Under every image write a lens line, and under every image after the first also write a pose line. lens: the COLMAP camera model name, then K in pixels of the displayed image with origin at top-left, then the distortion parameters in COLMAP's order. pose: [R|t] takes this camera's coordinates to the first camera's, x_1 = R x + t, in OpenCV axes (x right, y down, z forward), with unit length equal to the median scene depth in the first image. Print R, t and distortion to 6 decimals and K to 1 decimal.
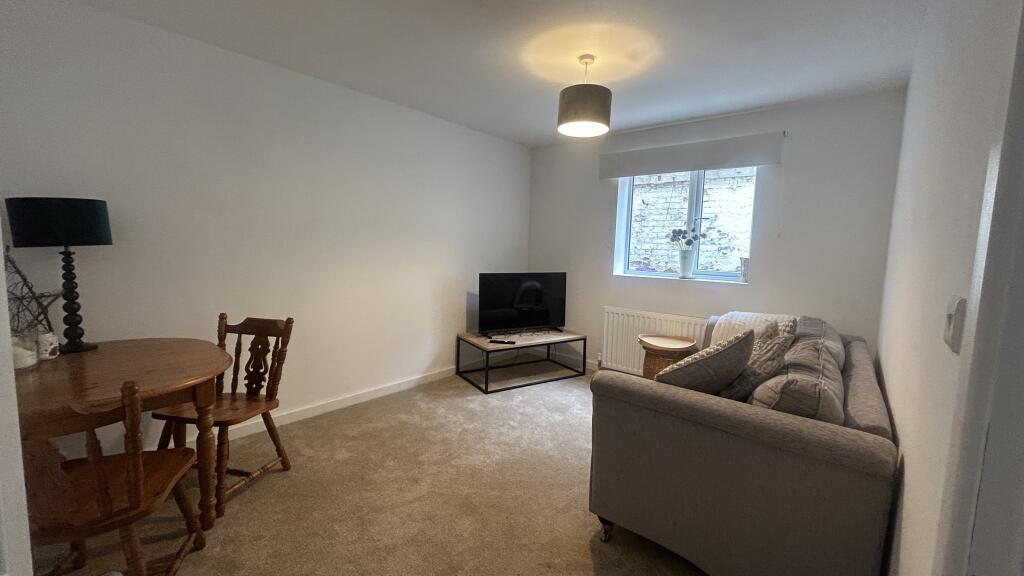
lens RADIAL K [[405.2, 0, 513.3], [0, 405.2, 282.8], [0, 0, 1]] dist [-0.003268, -0.000509]
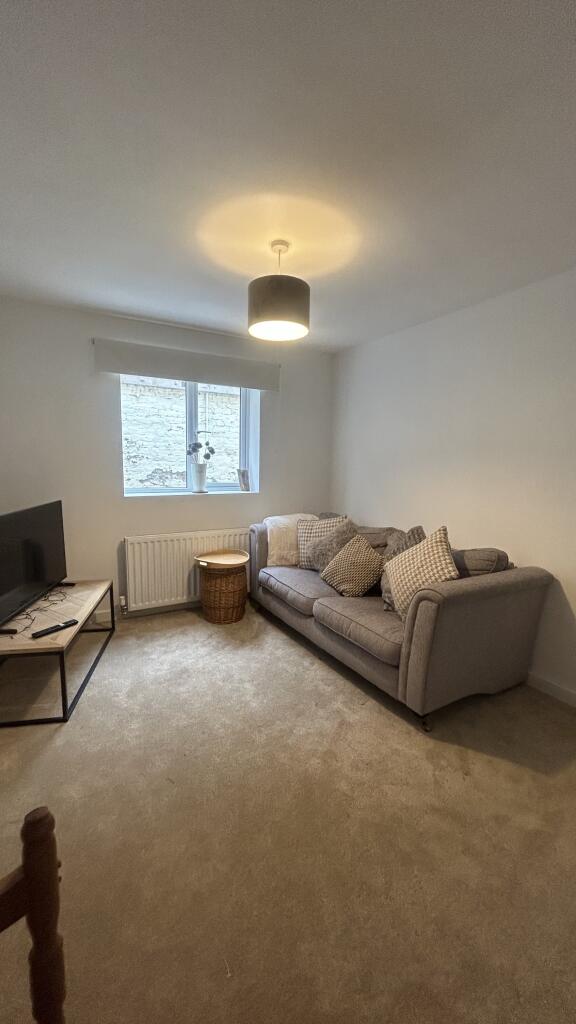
lens RADIAL K [[406.9, 0, 288.0], [0, 406.9, 512.0], [0, 0, 1]] dist [-0.011615, 0.006777]
pose [[0.358239, -0.143636, 0.922515, -0.665489], [0.075592, 0.989313, 0.124682, -0.113023], [-0.930565, 0.025069, 0.365269, 0.698794]]
